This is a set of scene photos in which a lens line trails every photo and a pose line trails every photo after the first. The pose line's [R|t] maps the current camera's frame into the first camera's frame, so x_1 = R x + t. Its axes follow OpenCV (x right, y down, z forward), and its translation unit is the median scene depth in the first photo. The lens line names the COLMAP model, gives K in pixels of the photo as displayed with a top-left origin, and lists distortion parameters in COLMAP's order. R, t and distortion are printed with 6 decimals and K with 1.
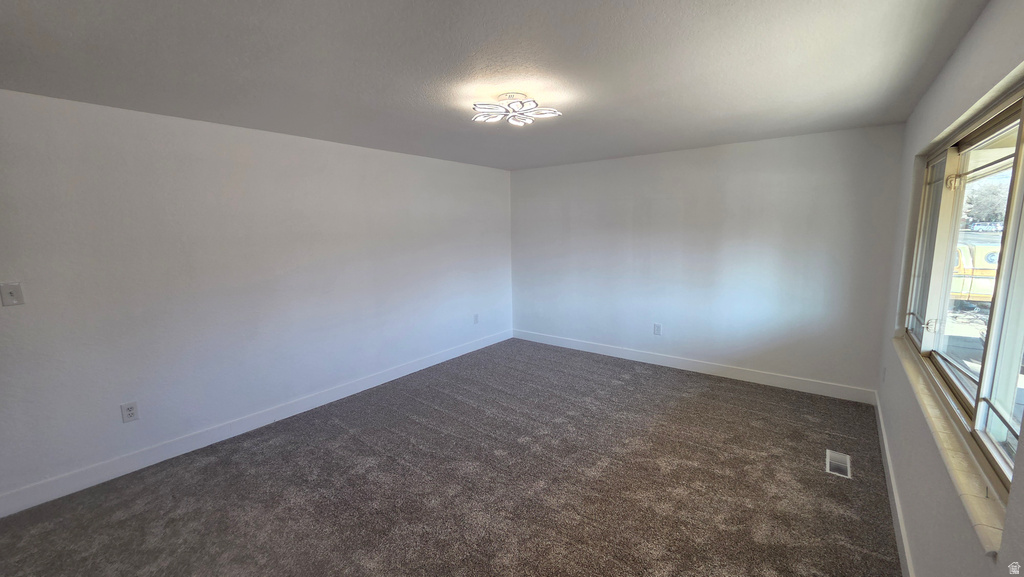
lens RADIAL K [[421.9, 0, 510.0], [0, 421.9, 286.3], [0, 0, 1]] dist [0.001804, 0.000104]
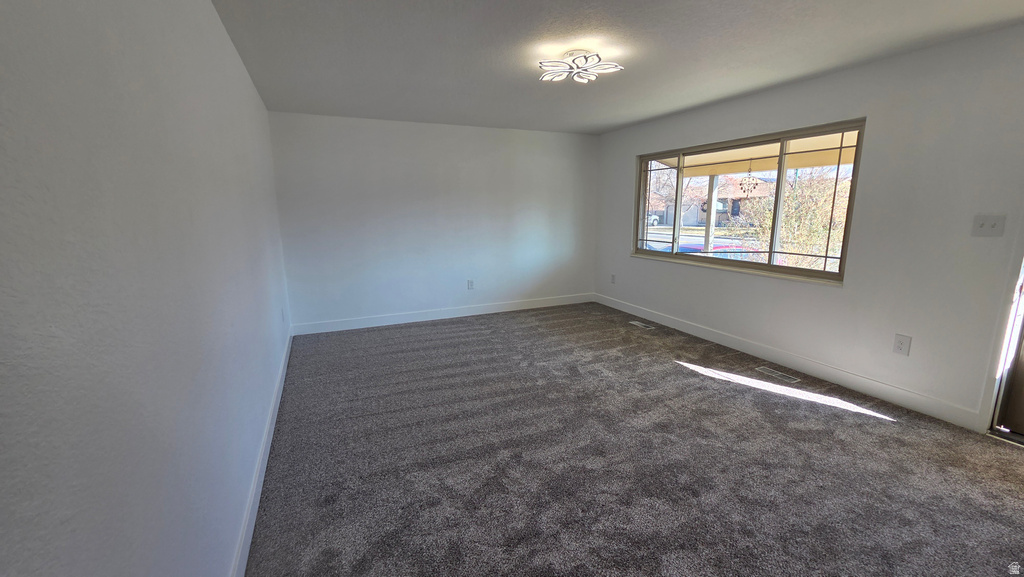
lens RADIAL K [[421.9, 0, 509.2], [0, 421.9, 290.1], [0, 0, 1]] dist [0.001804, 0.000104]
pose [[0.479015, -0.155676, 0.863892, -0.807911], [0.123147, 0.986334, 0.109457, 0.005148], [-0.869126, 0.053954, 0.491640, 0.473776]]
